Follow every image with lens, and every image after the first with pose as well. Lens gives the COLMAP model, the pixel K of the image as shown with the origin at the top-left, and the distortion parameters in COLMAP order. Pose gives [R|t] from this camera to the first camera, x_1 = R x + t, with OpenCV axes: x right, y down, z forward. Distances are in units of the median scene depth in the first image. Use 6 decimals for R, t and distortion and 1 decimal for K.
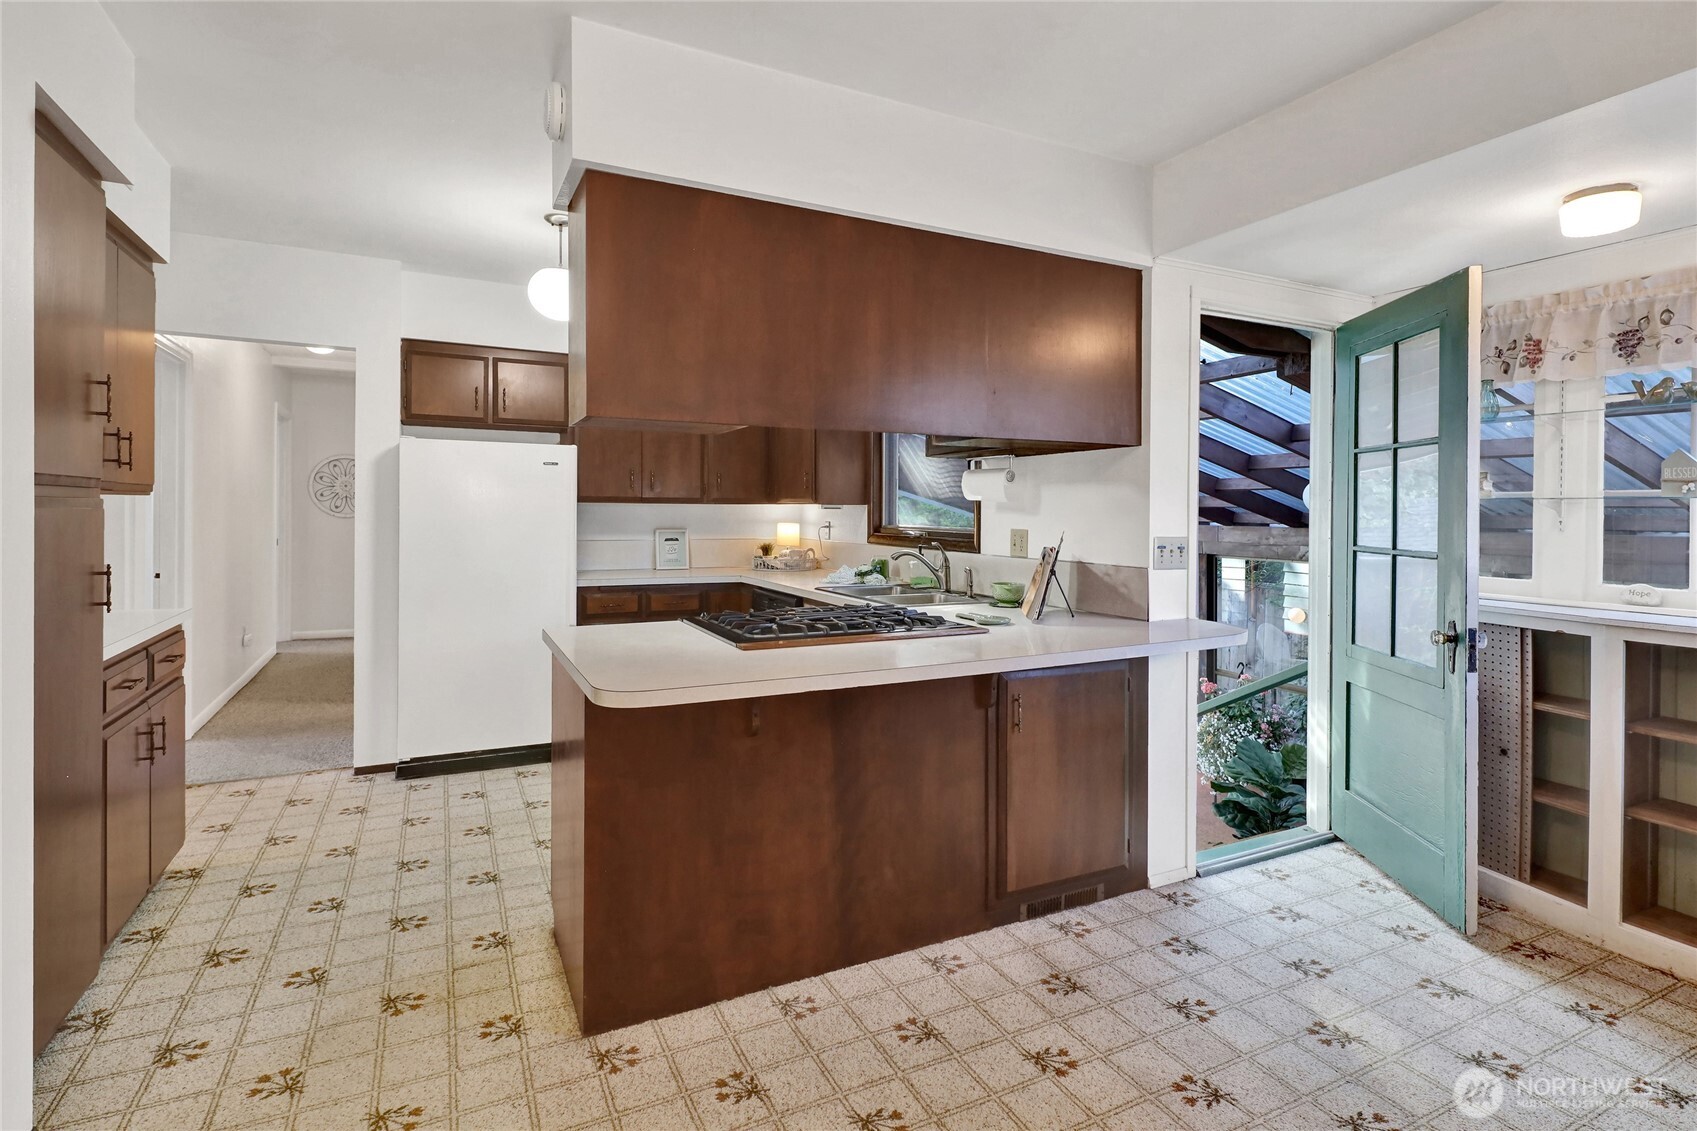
lens RADIAL K [[825.9, 0, 852.4], [0, 825.9, 506.8], [0, 0, 1]] dist [-0.000228, -0.003307]
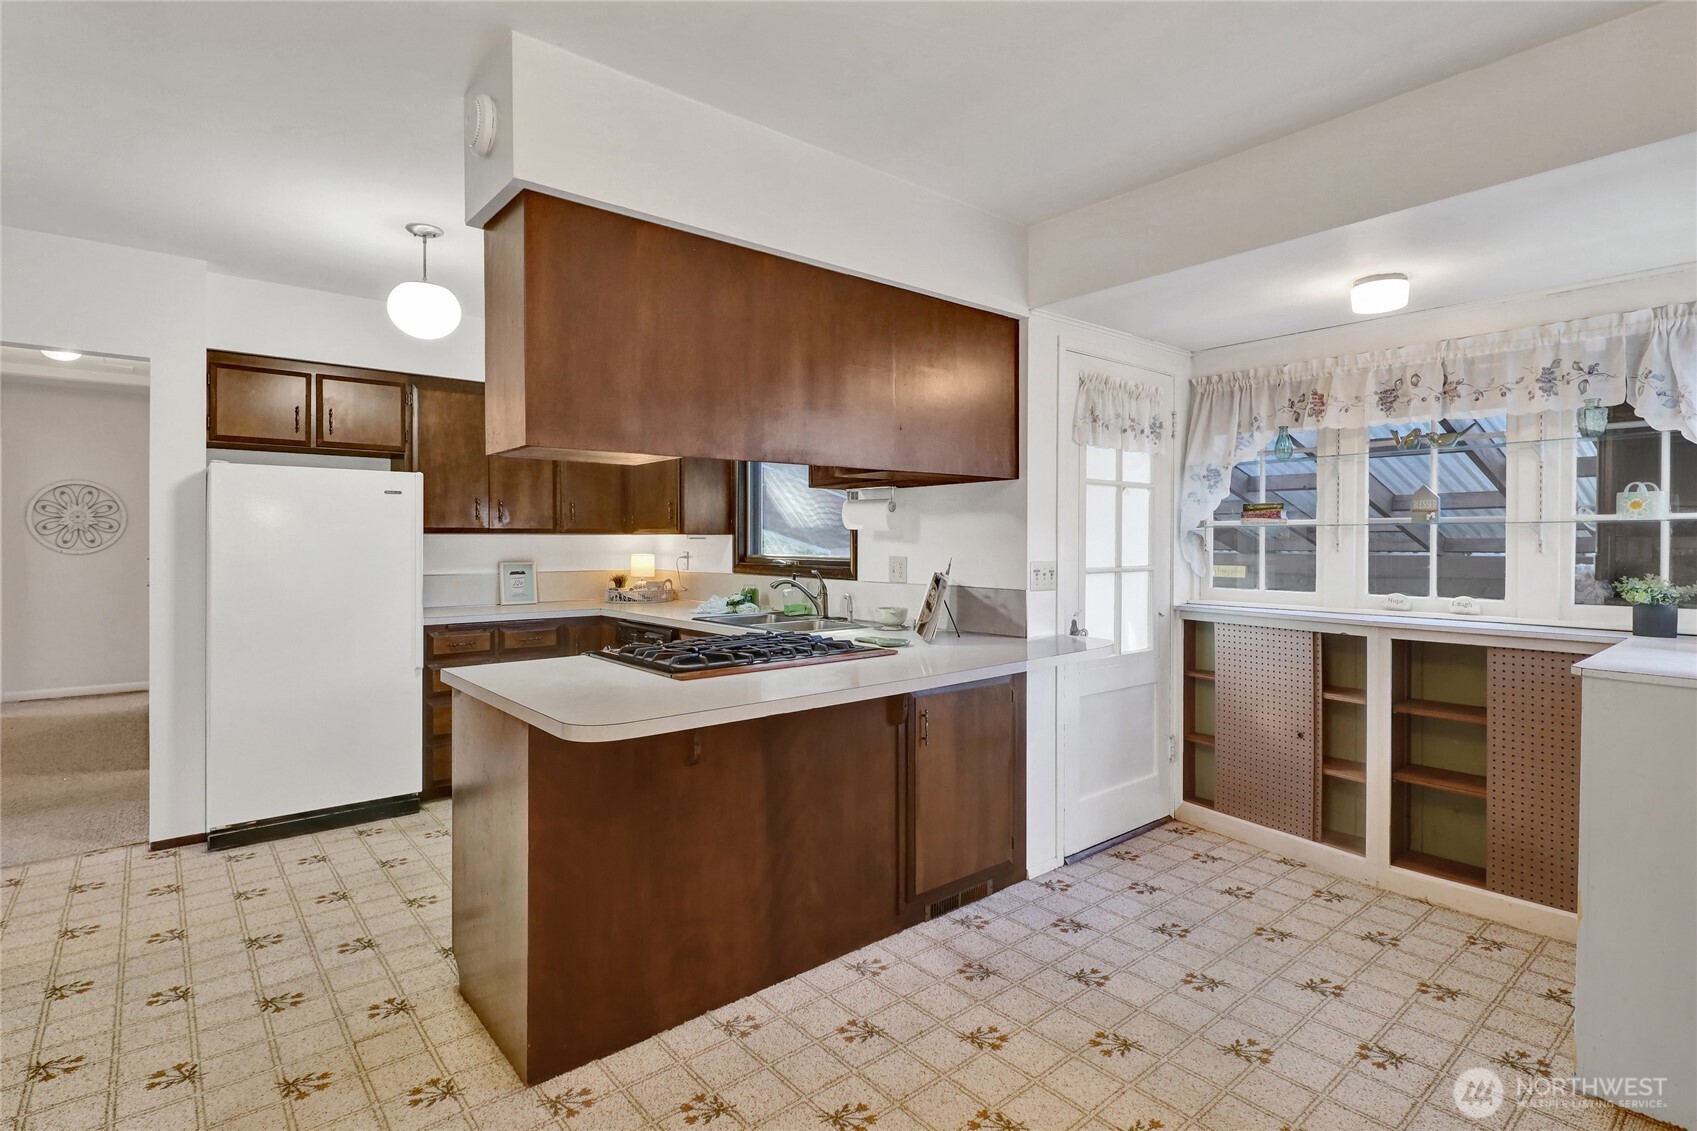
lens RADIAL K [[828.2, 0, 849.8], [0, 828.2, 537.2], [0, 0, 1]] dist [-0.000028, -0.003609]
pose [[0.972114, -0.008379, 0.234359, -0.139074], [0.008044, 0.999965, 0.002386, -0.000977], [-0.234371, -0.000434, 0.972147, -0.023404]]
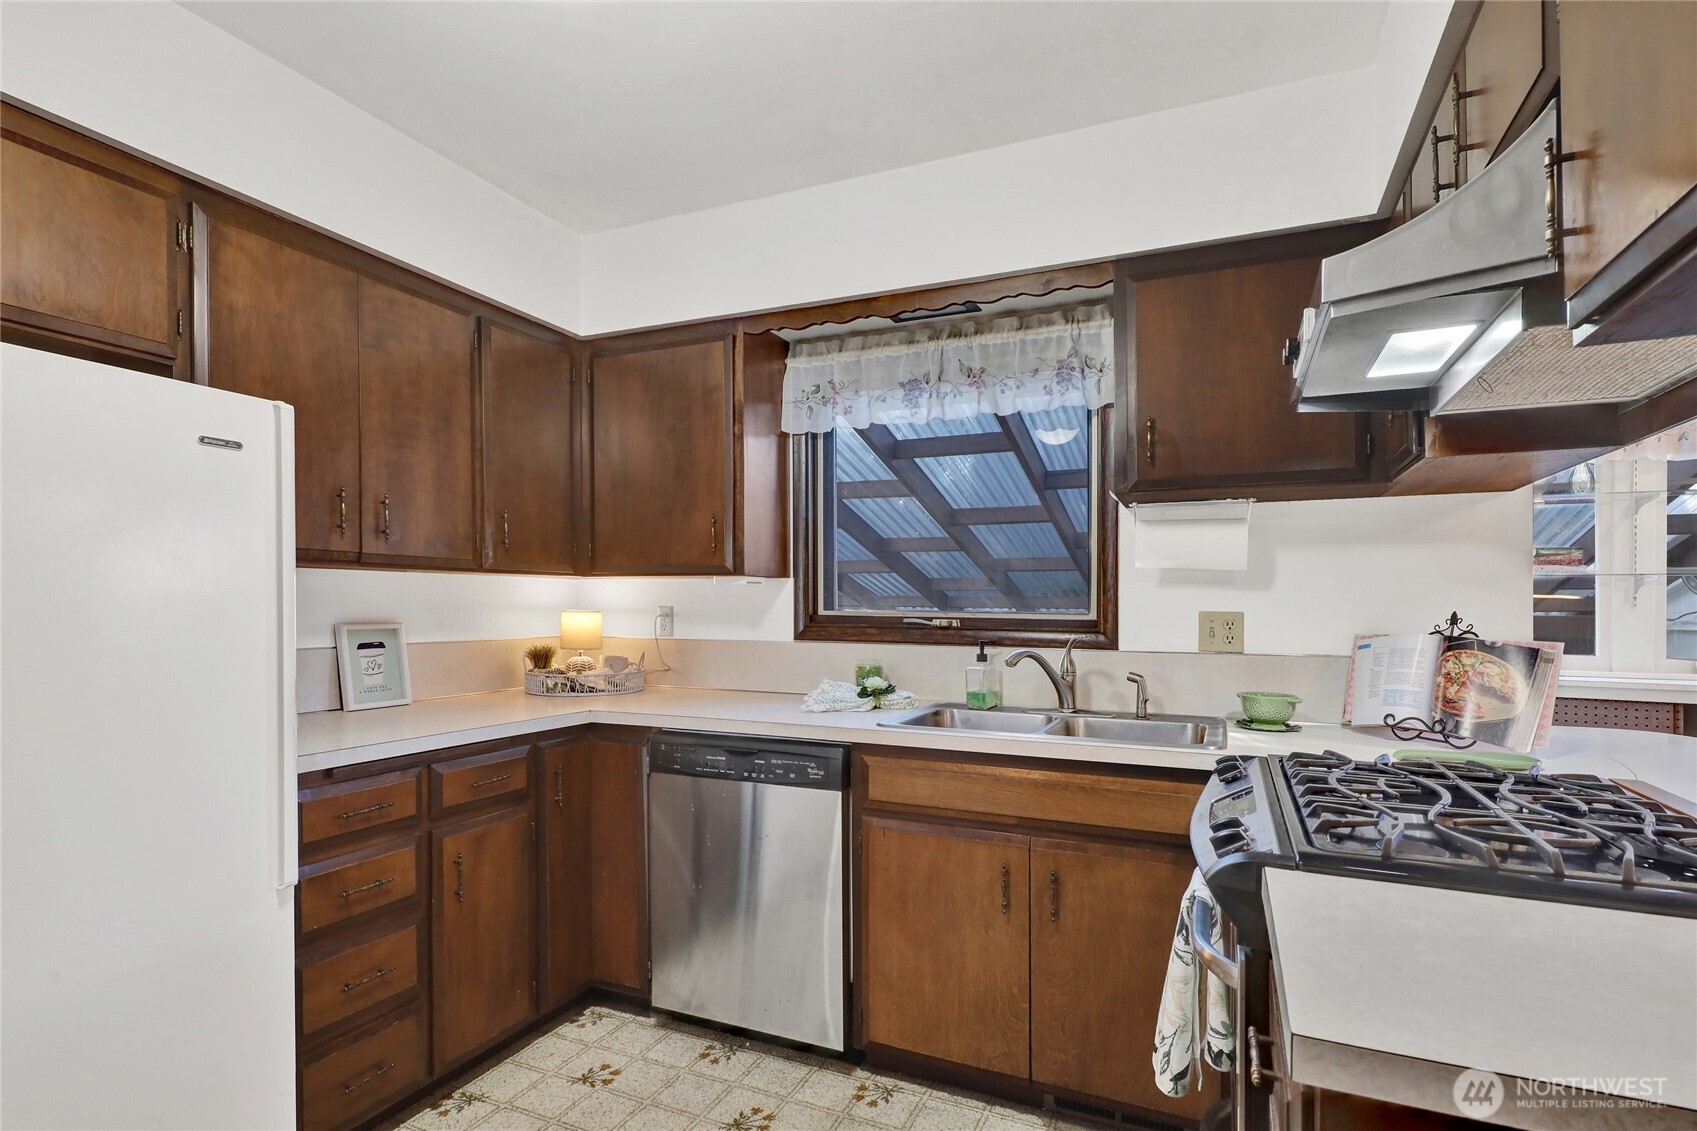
lens RADIAL K [[822.1, 0, 849.6], [0, 822.1, 605.7], [0, 0, 1]] dist [-0.000465, -0.000307]
pose [[0.778623, -0.004833, 0.627473, -0.591407], [-0.001064, 0.999959, 0.009022, 0.022386], [-0.627490, -0.007693, 0.778586, 0.880014]]
